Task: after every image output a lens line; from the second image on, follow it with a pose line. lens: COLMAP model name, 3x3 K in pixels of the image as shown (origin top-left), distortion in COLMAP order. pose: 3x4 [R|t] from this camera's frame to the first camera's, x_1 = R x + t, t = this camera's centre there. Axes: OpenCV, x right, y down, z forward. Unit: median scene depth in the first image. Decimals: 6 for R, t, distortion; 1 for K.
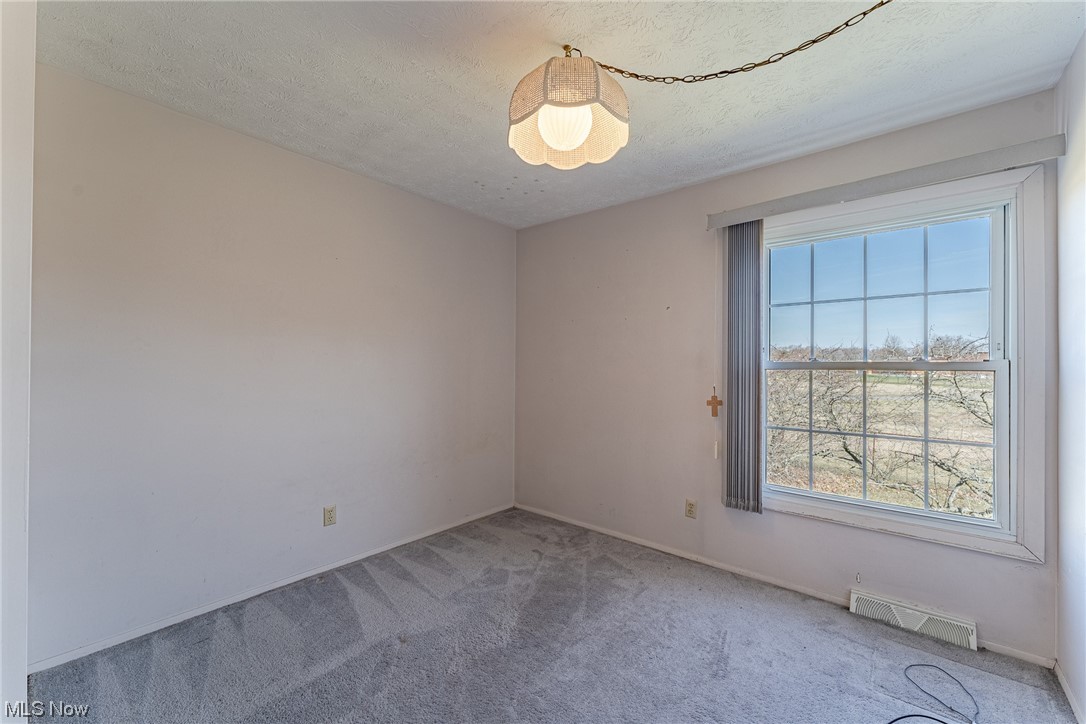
lens RADIAL K [[442.4, 0, 537.1], [0, 442.4, 353.7], [0, 0, 1]] dist [0.001231, 0.000237]
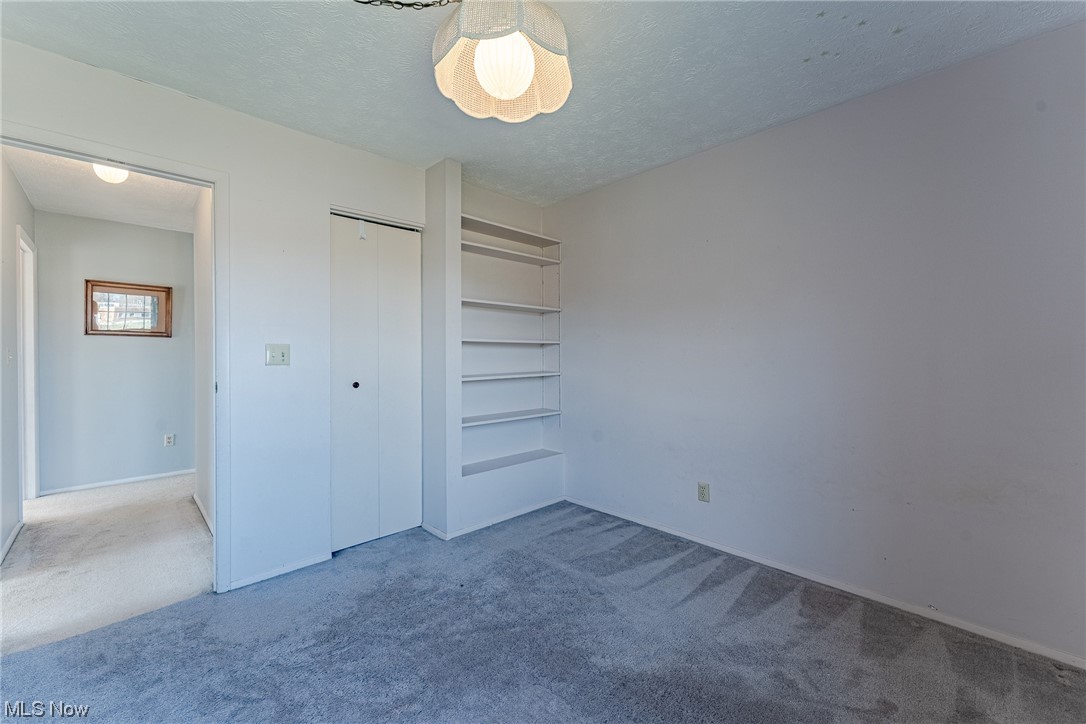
lens RADIAL K [[442.4, 0, 537.1], [0, 442.4, 353.7], [0, 0, 1]] dist [0.001231, 0.000237]
pose [[-0.082584, 0.006273, -0.996564, 0.599509], [0.022647, 0.999734, 0.004416, 0.030241], [0.996327, -0.022205, -0.082704, 0.719387]]
